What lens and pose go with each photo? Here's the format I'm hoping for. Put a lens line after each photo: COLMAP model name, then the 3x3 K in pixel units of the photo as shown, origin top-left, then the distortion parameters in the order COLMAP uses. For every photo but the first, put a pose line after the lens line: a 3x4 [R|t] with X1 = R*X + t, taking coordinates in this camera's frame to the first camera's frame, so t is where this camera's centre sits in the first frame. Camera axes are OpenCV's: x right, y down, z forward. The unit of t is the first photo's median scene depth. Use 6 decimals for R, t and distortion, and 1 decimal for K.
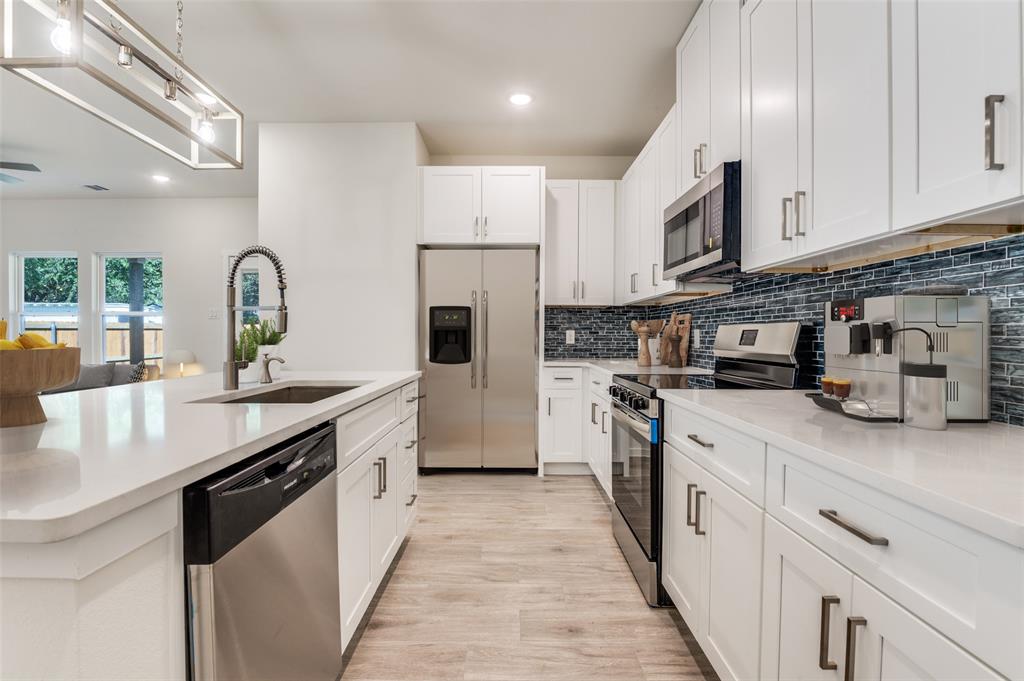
lens RADIAL K [[477.1, 0, 512.0], [0, 477.1, 340.5], [0, 0, 1]] dist [-0.000870, -0.000089]
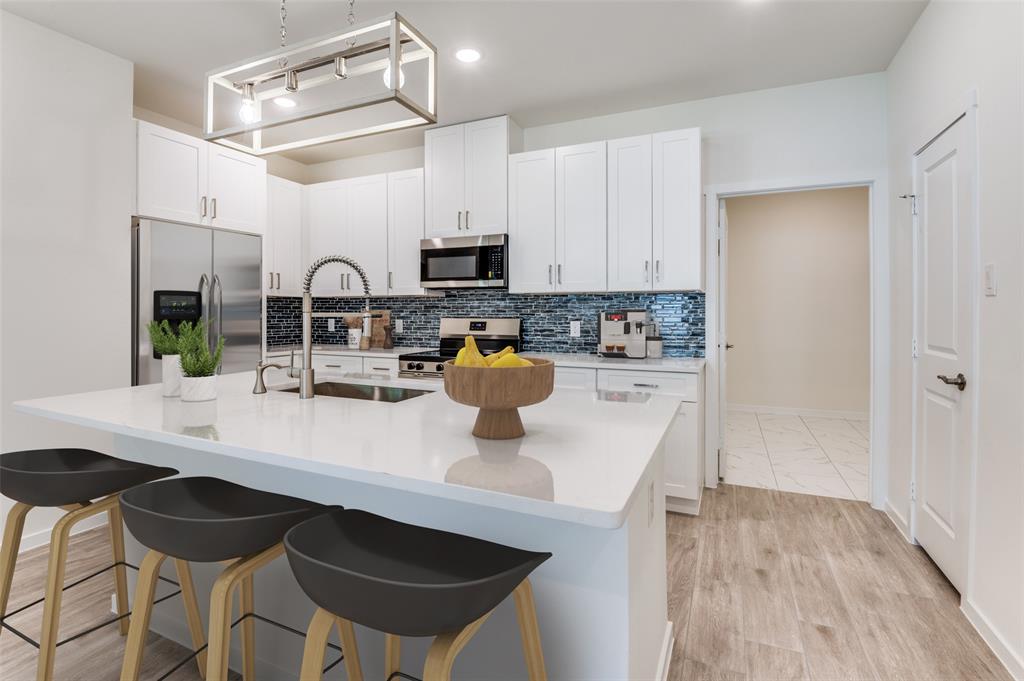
lens RADIAL K [[492.4, 0, 510.0], [0, 492.4, 307.0], [0, 0, 1]] dist [-0.000311, -0.000088]
pose [[0.413638, 0.005282, 0.910426, -0.930525], [0.012893, 0.999849, -0.011659, -0.045906], [-0.910350, 0.016561, 0.413507, 0.131958]]
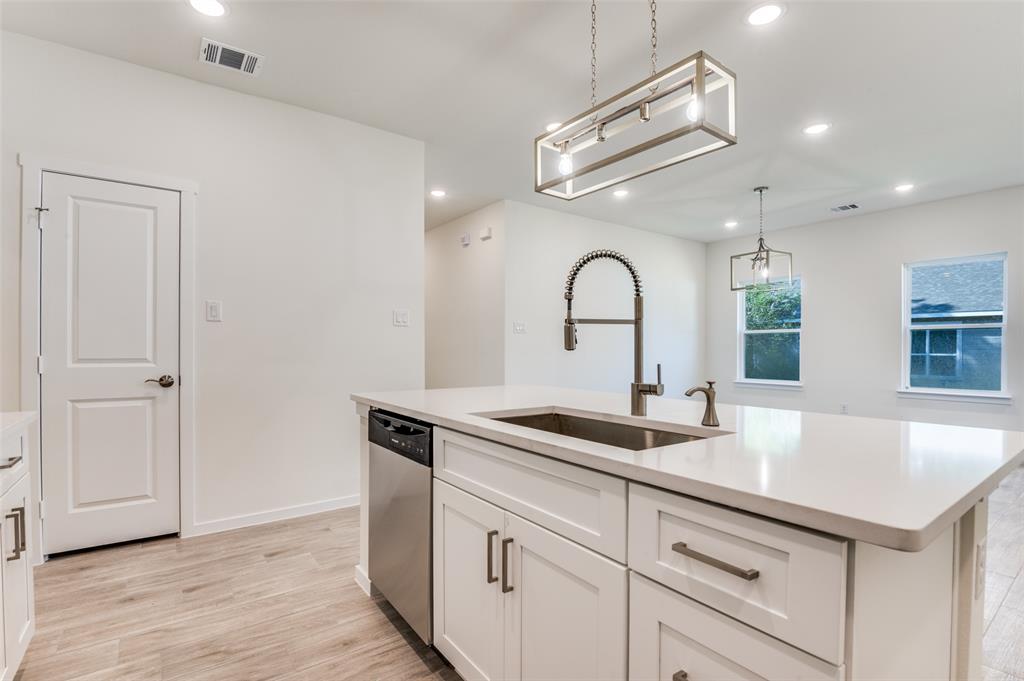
lens RADIAL K [[490.4, 0, 512.0], [0, 490.4, 340.5], [0, 0, 1]] dist [-0.002399, -0.000534]
pose [[-0.804191, -0.013314, -0.594222, 0.103054], [-0.010825, 0.999911, -0.007754, -0.015305], [0.594272, 0.000197, -0.804264, 1.104893]]
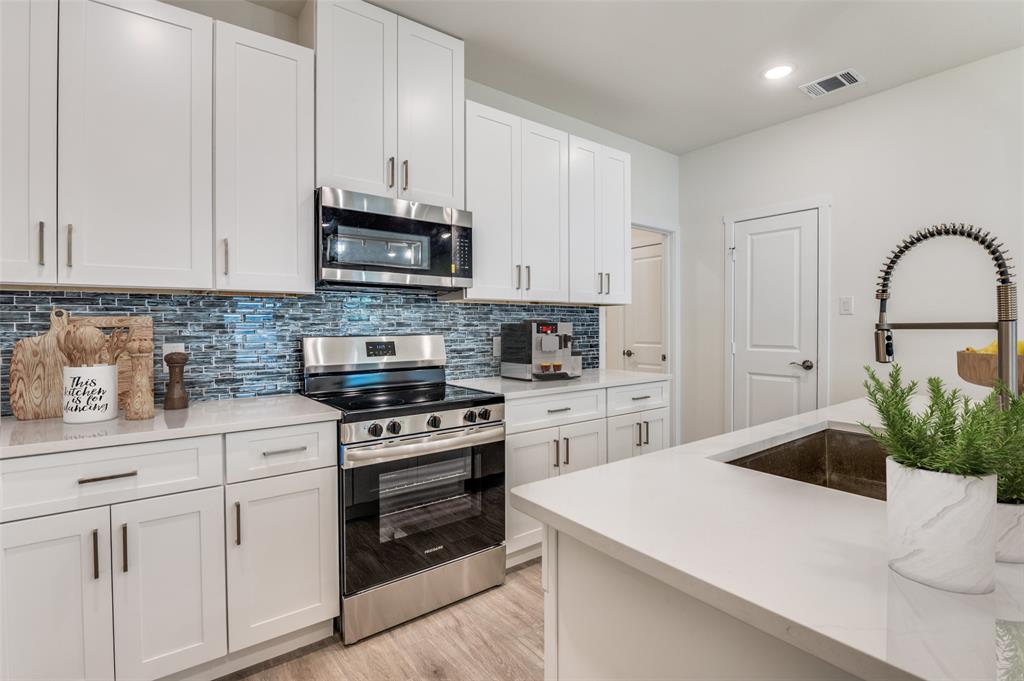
lens RADIAL K [[485.9, 0, 509.1], [0, 485.9, 327.1], [0, 0, 1]] dist [-0.032578, -0.000150]
pose [[-0.609429, -0.001147, 0.792840, -0.466174], [0.013214, 0.999845, 0.011605, -0.054806], [-0.792730, 0.017549, -0.609320, 1.231093]]
